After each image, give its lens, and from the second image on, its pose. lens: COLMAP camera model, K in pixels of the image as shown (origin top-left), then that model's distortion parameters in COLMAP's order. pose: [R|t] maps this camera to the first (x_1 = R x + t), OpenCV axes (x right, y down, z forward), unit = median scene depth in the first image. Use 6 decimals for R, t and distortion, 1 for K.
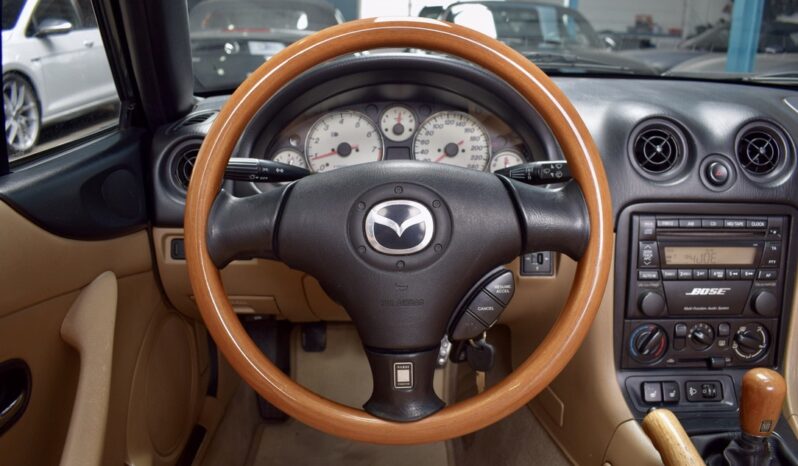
lens RADIAL K [[674.9, 0, 399.0], [0, 674.9, 233.0], [0, 0, 1]] dist [-0.096897, 0.002194]
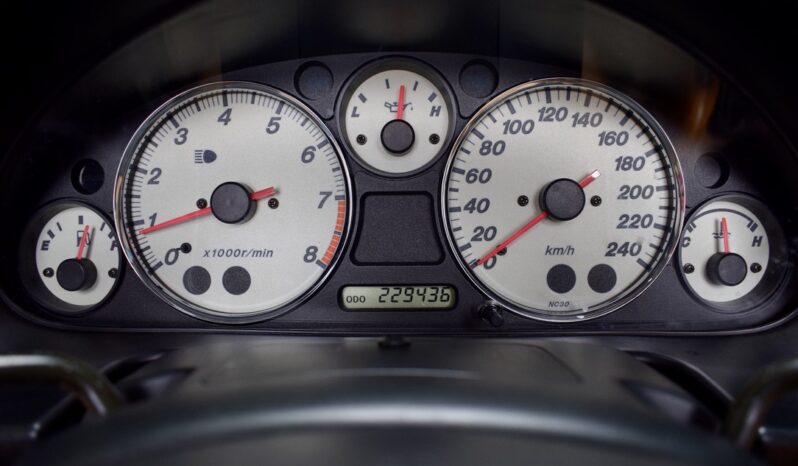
lens RADIAL K [[674.9, 0, 399.0], [0, 674.9, 233.0], [0, 0, 1]] dist [-0.096897, 0.002194]
pose [[0.999428, -0.008993, -0.032589, 0.010067], [0.010088, 0.999385, 0.033596, -0.118497], [0.032266, -0.033905, 0.998904, 0.670377]]
